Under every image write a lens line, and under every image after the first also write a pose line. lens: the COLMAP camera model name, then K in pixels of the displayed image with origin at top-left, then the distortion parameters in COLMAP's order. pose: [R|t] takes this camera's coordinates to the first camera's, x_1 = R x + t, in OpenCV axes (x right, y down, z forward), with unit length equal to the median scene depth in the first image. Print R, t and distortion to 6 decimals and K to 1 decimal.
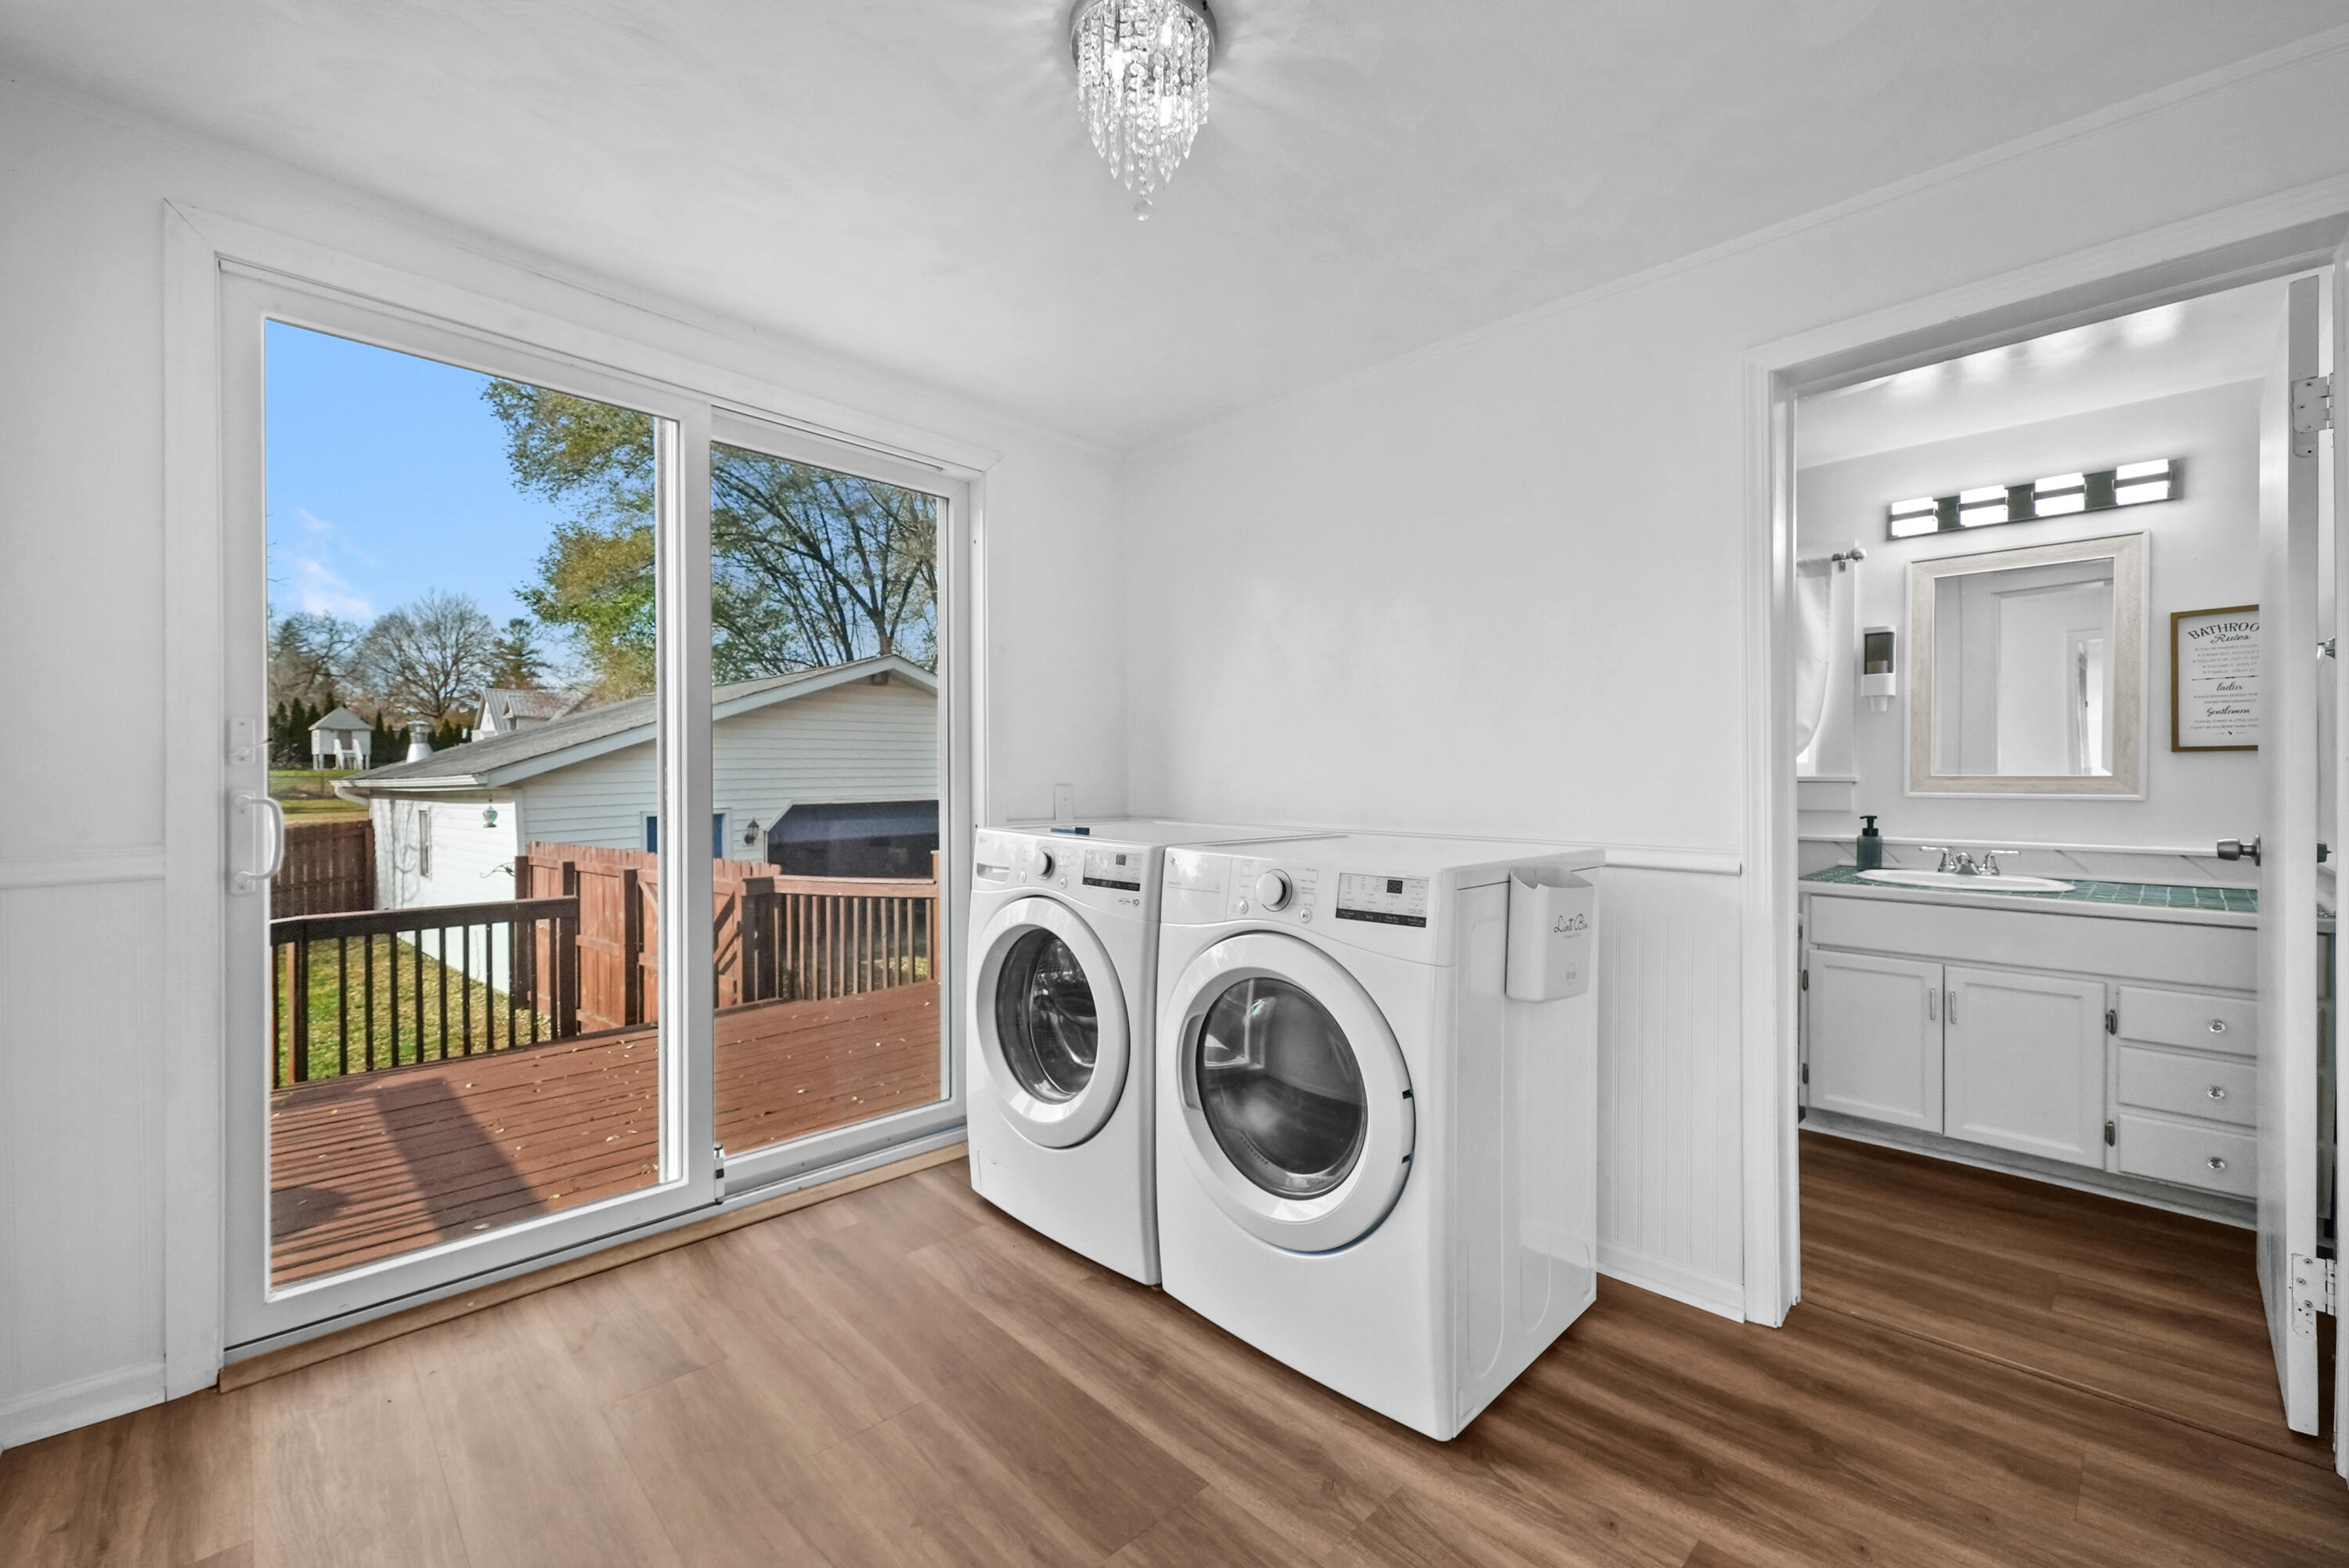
lens RADIAL K [[929.4, 0, 1174.5], [0, 929.4, 784.0], [0, 0, 1]] dist [0.001481, 0.000639]
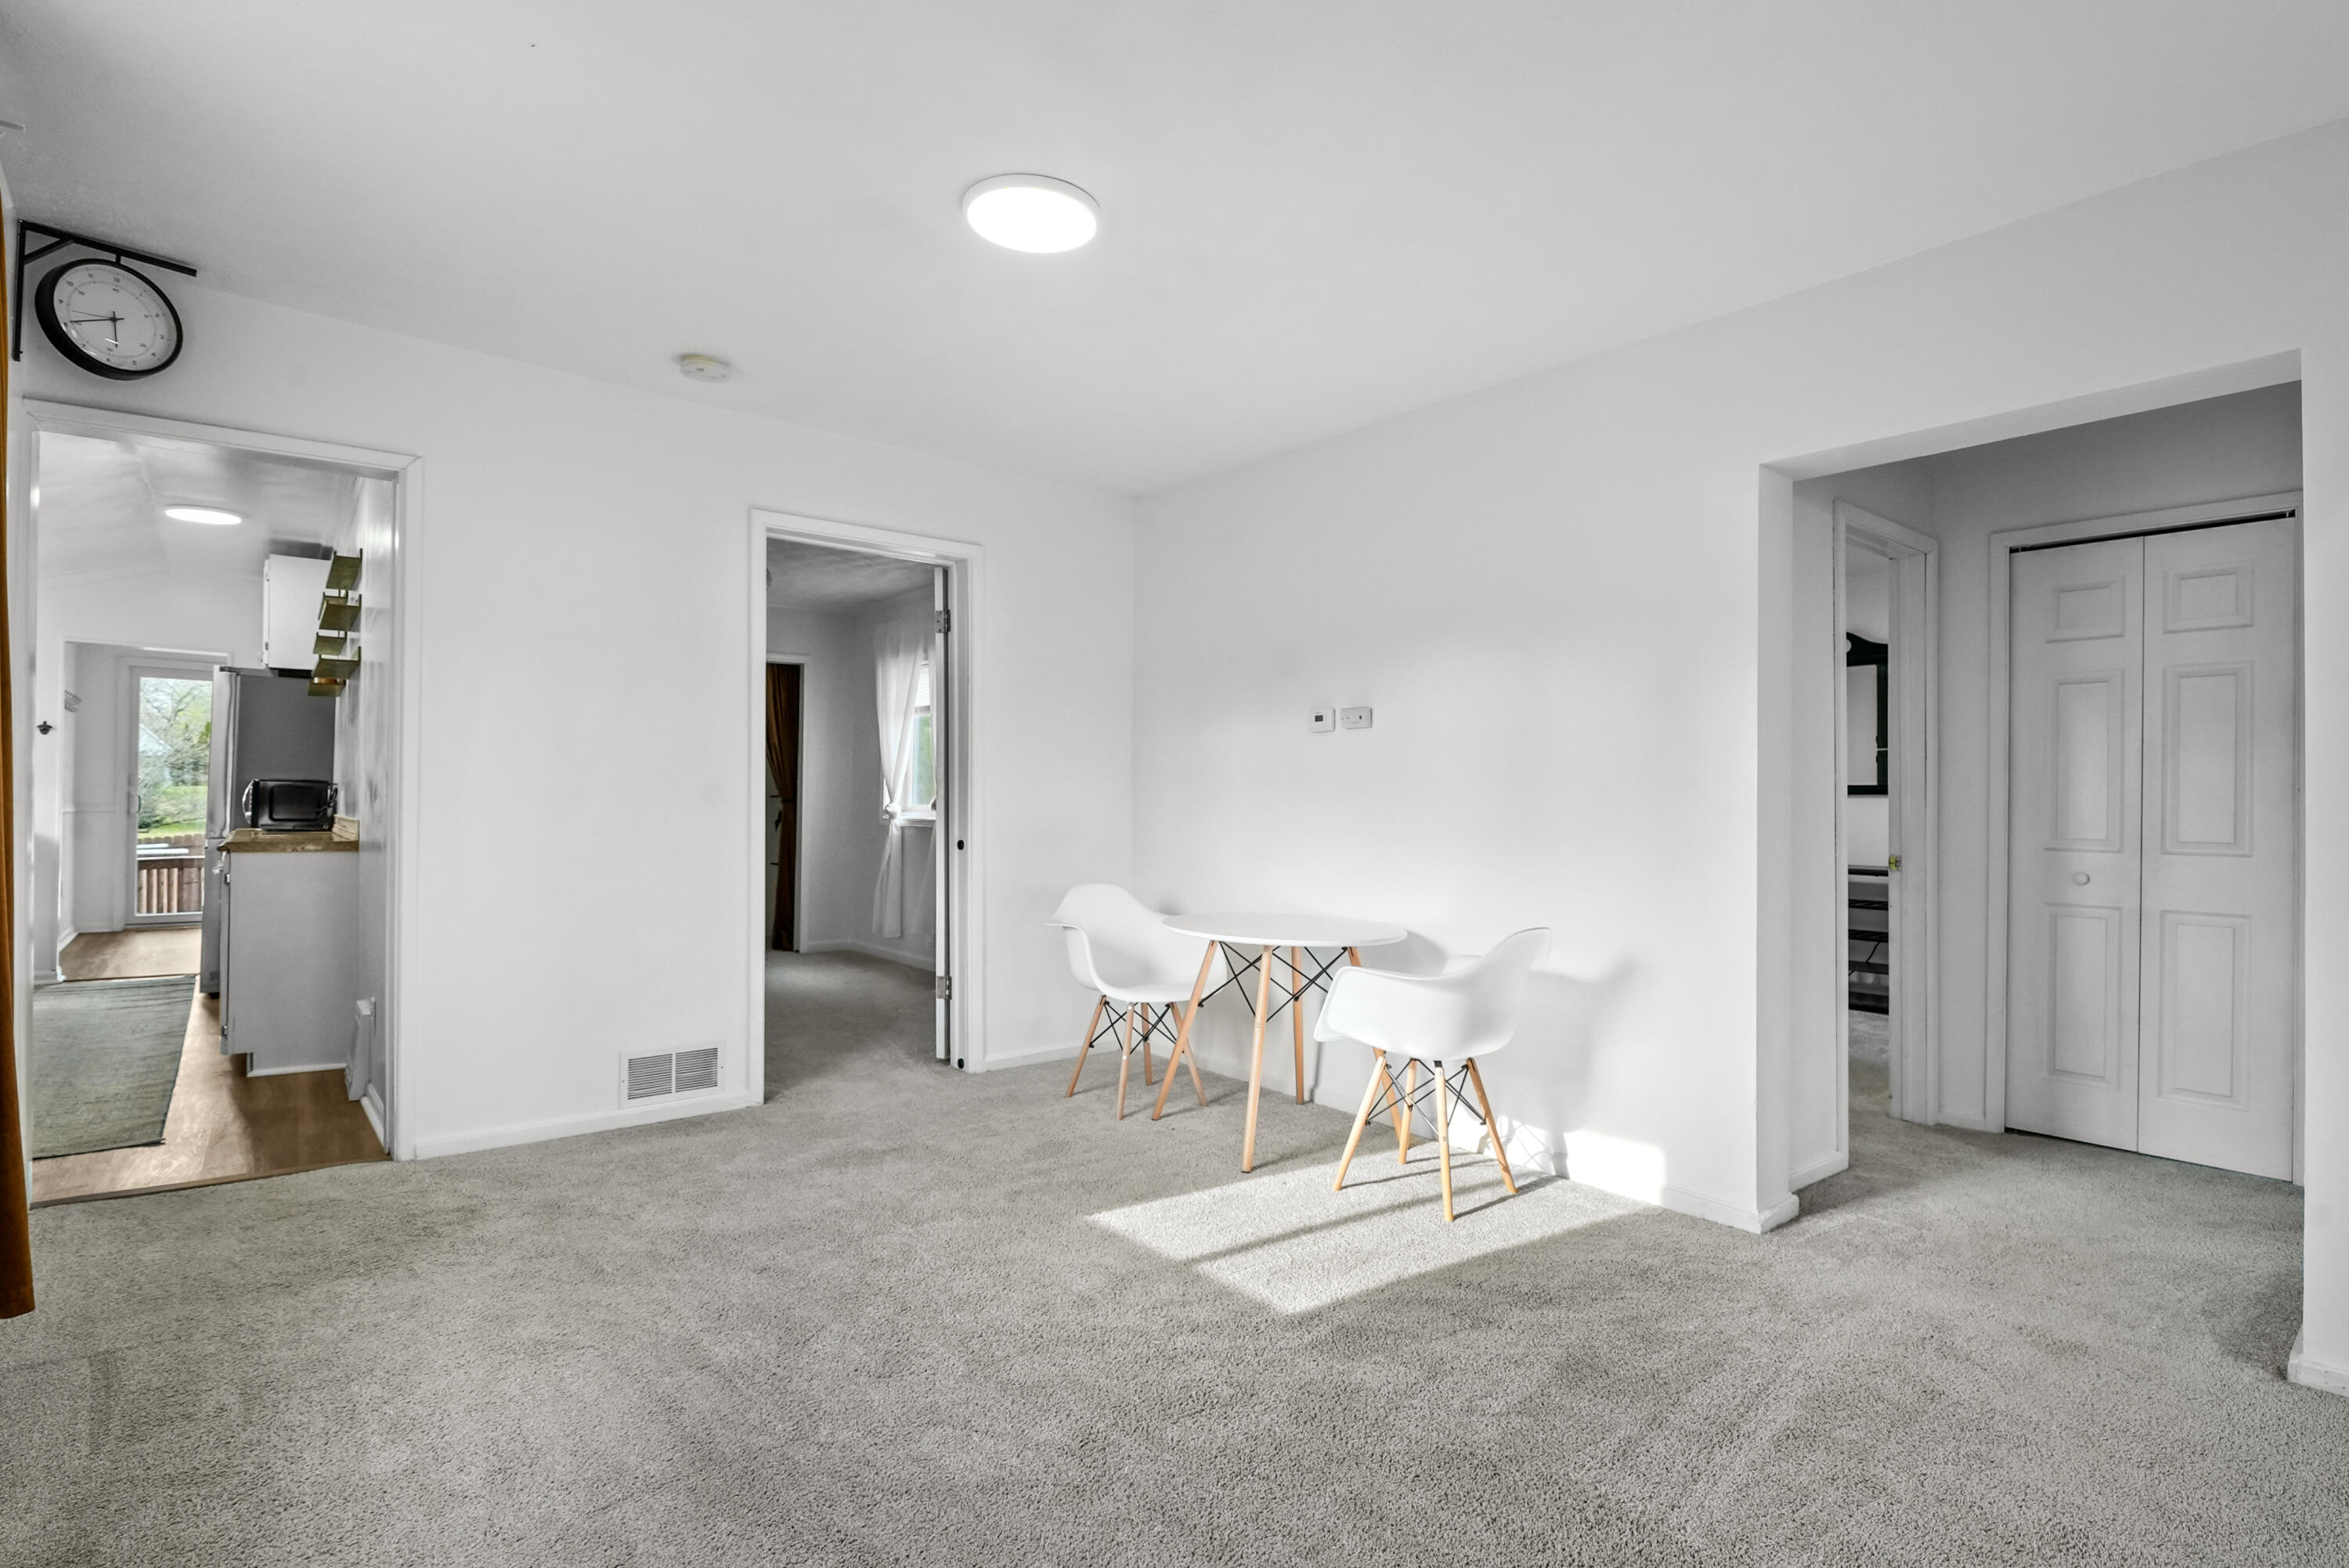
lens RADIAL K [[1156.1, 0, 1173.3], [0, 1156.1, 776.9], [0, 0, 1]] dist [-0.005665, -0.001767]
pose [[0.995260, 0.003358, -0.097189, 0.134880], [-0.005632, 0.999717, -0.023127, 0.001230], [0.097084, 0.023564, 0.994997, -0.119460]]
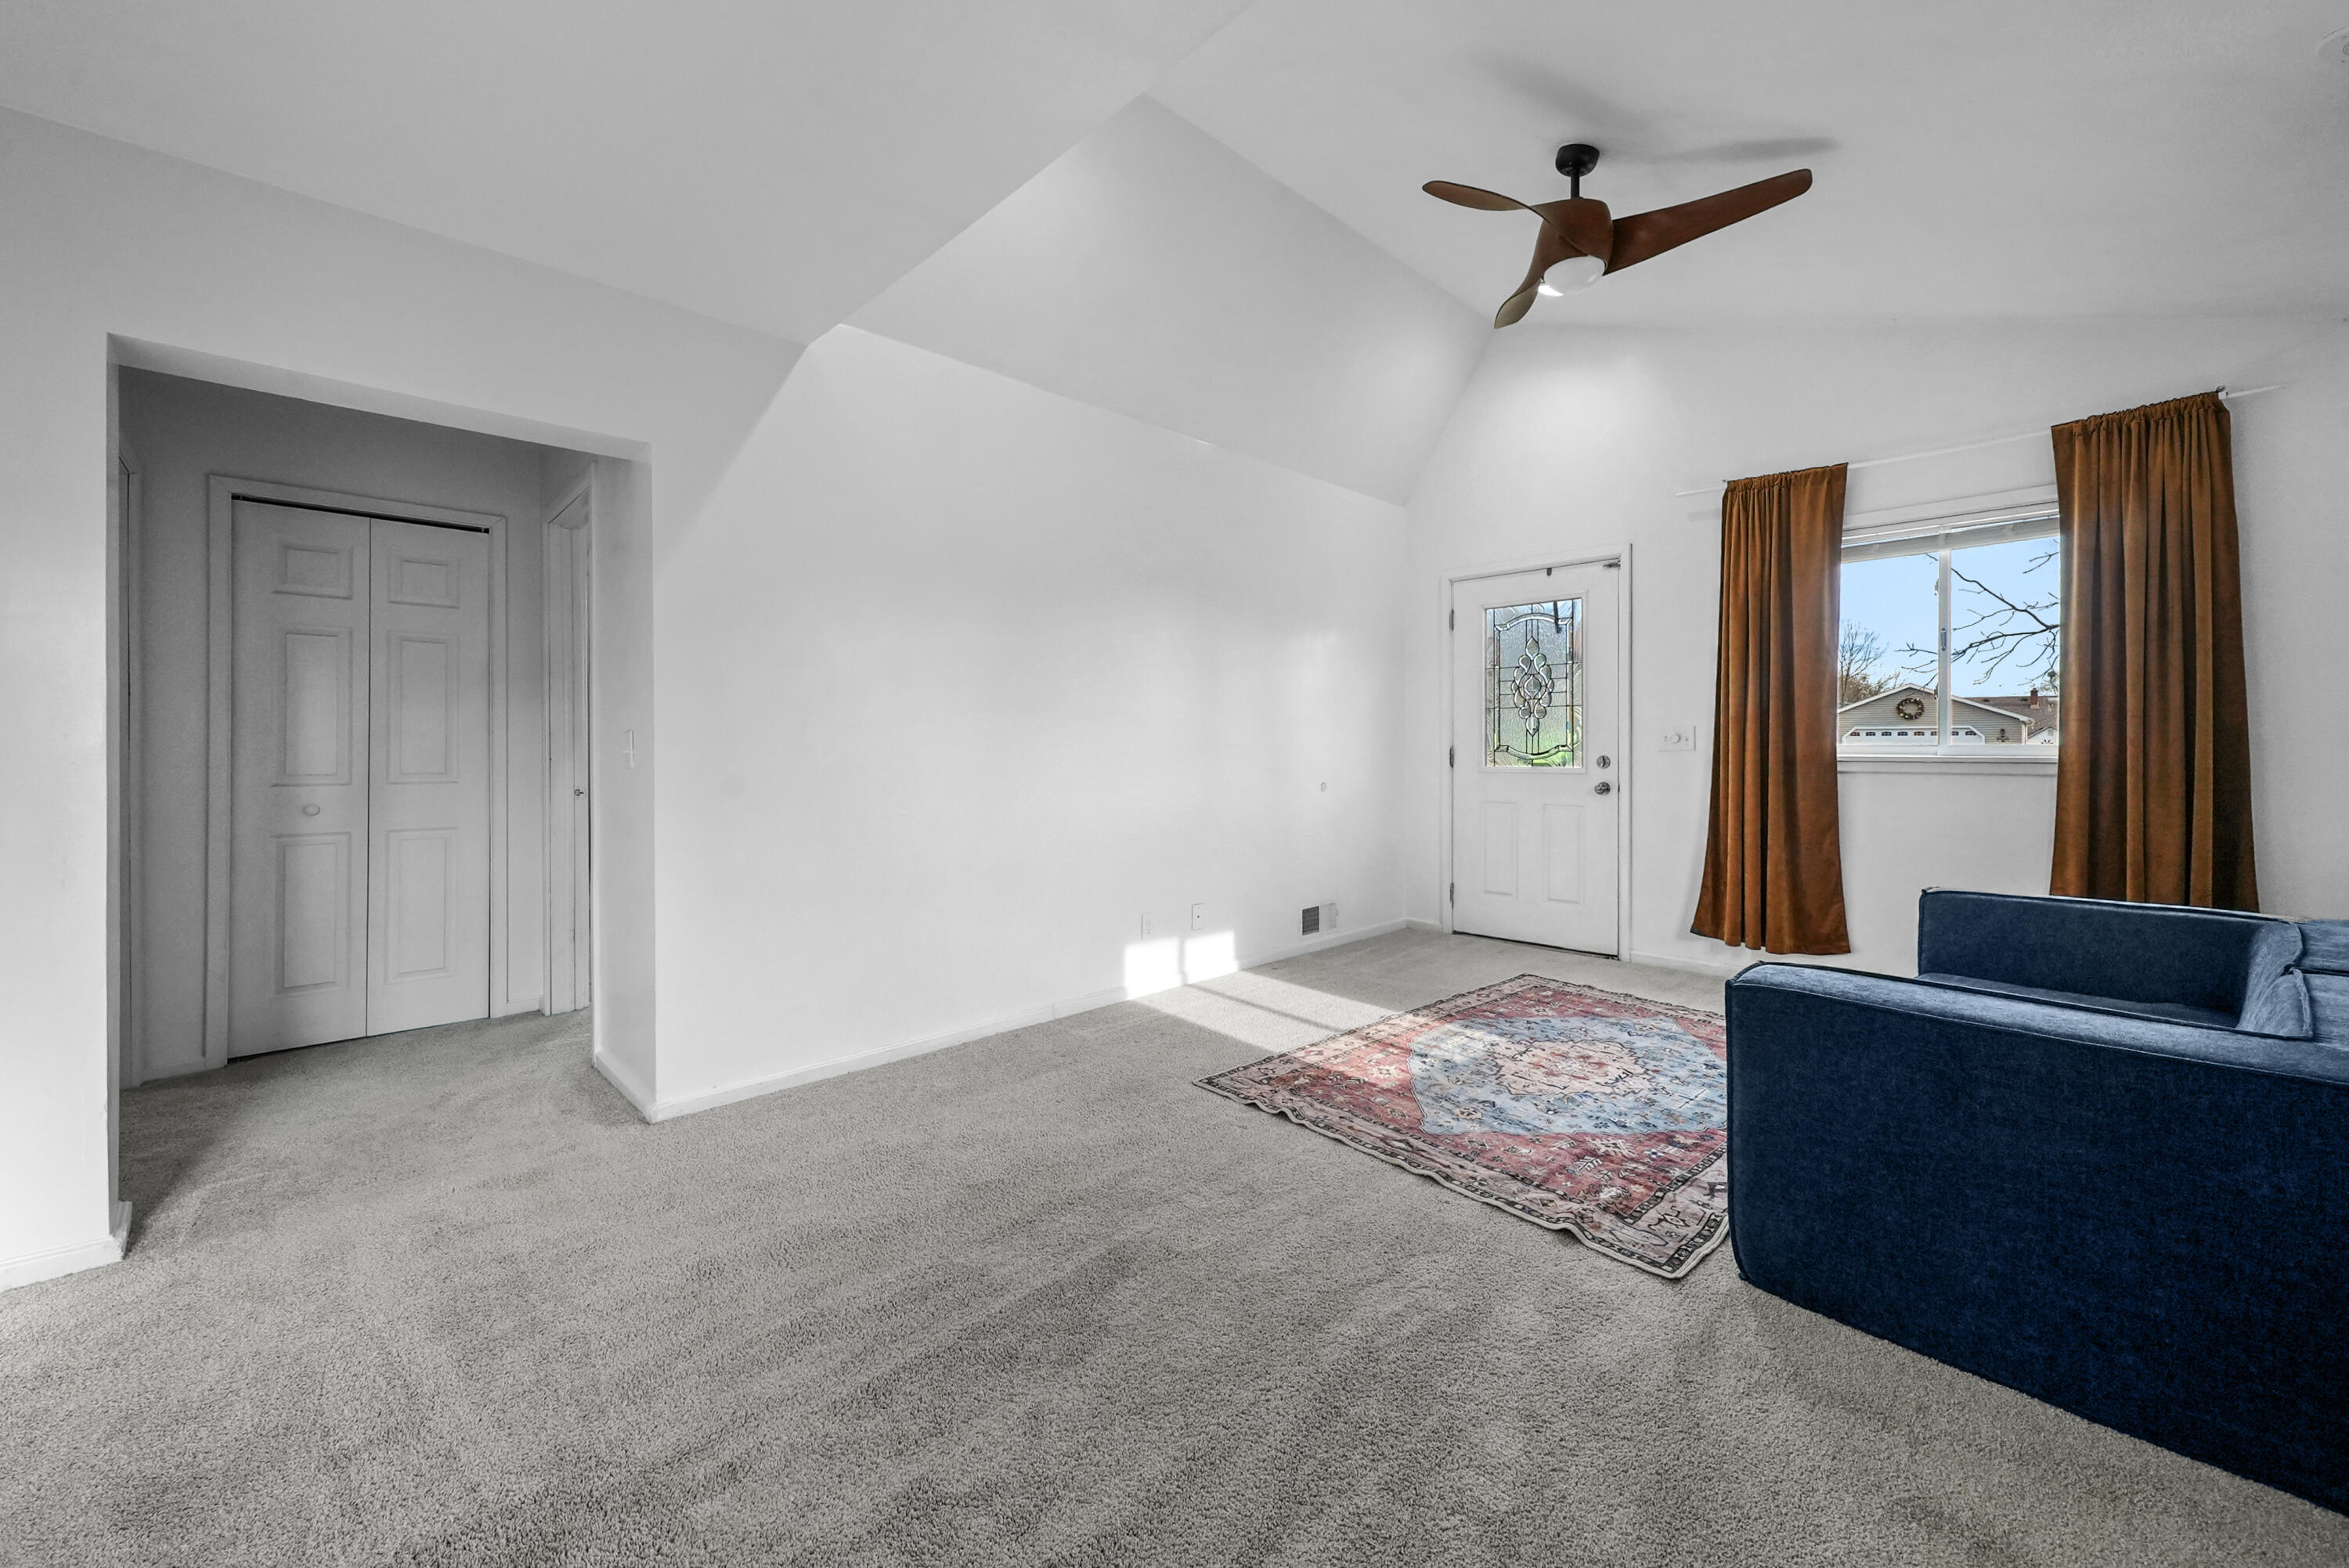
lens RADIAL K [[918.9, 0, 1185.9], [0, 918.9, 745.4], [0, 0, 1]] dist [0.004103, 0.000148]
pose [[0.021525, -0.000432, 0.999768, 0.125392], [0.003029, 0.999995, 0.000367, 0.001226], [-0.999764, 0.003020, 0.021527, -0.108981]]
